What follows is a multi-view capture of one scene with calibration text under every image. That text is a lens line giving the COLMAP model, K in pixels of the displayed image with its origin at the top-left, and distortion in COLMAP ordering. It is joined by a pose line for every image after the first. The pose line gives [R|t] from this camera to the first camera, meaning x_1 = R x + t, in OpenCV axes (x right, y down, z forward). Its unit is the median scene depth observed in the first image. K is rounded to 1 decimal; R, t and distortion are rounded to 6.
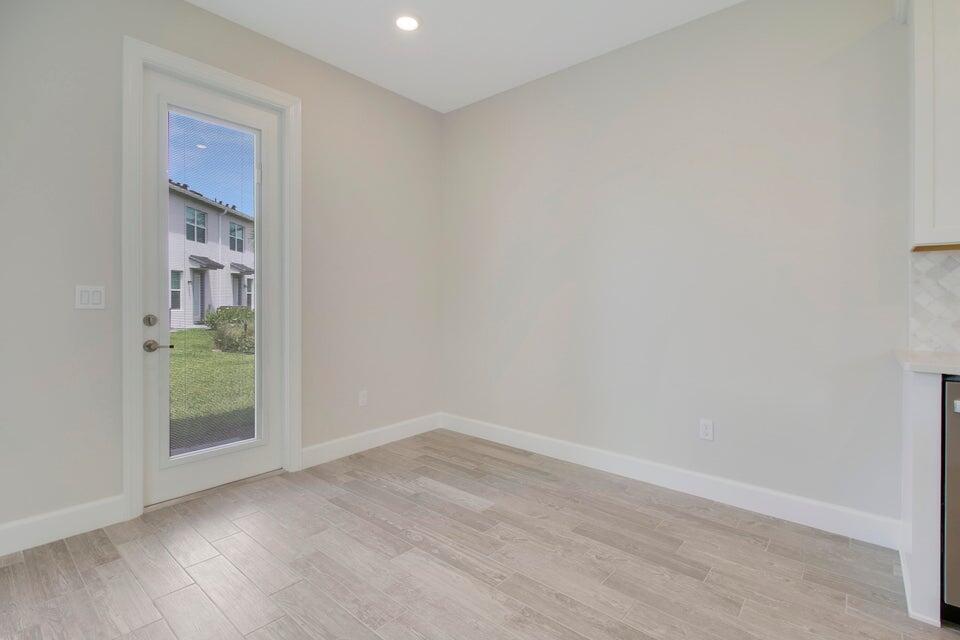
lens RADIAL K [[450.8, 0, 483.3], [0, 450.8, 303.0], [0, 0, 1]] dist [0.000152, -0.010536]
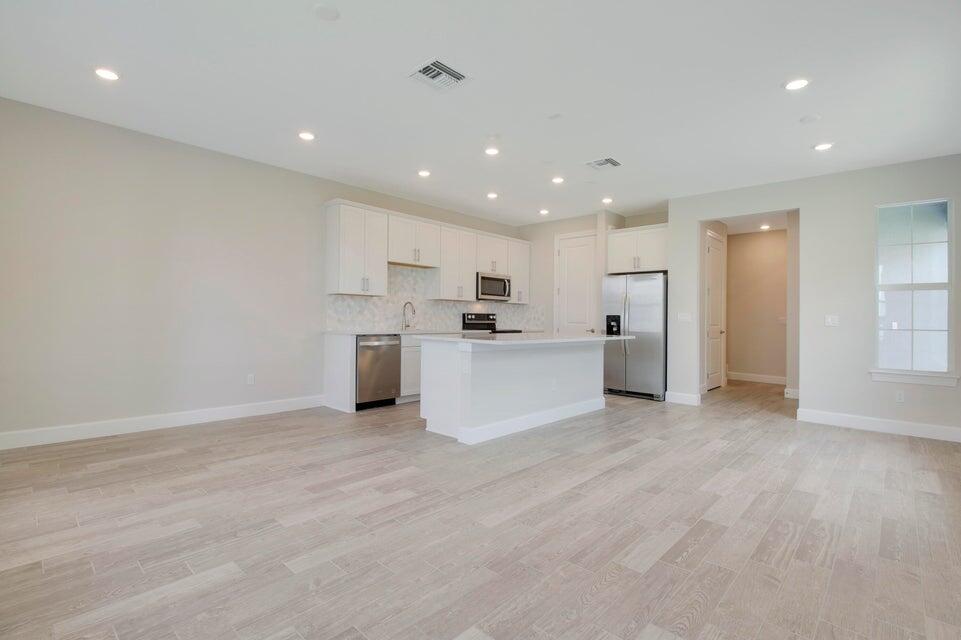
lens RADIAL K [[451.3, 0, 486.6], [0, 451.3, 311.1], [0, 0, 1]] dist [0.000152, -0.010536]
pose [[0.034214, 0.005298, 0.999400, -1.681163], [-0.014877, 0.999878, -0.004791, -0.011580], [-0.999304, -0.014704, 0.034289, -0.043250]]
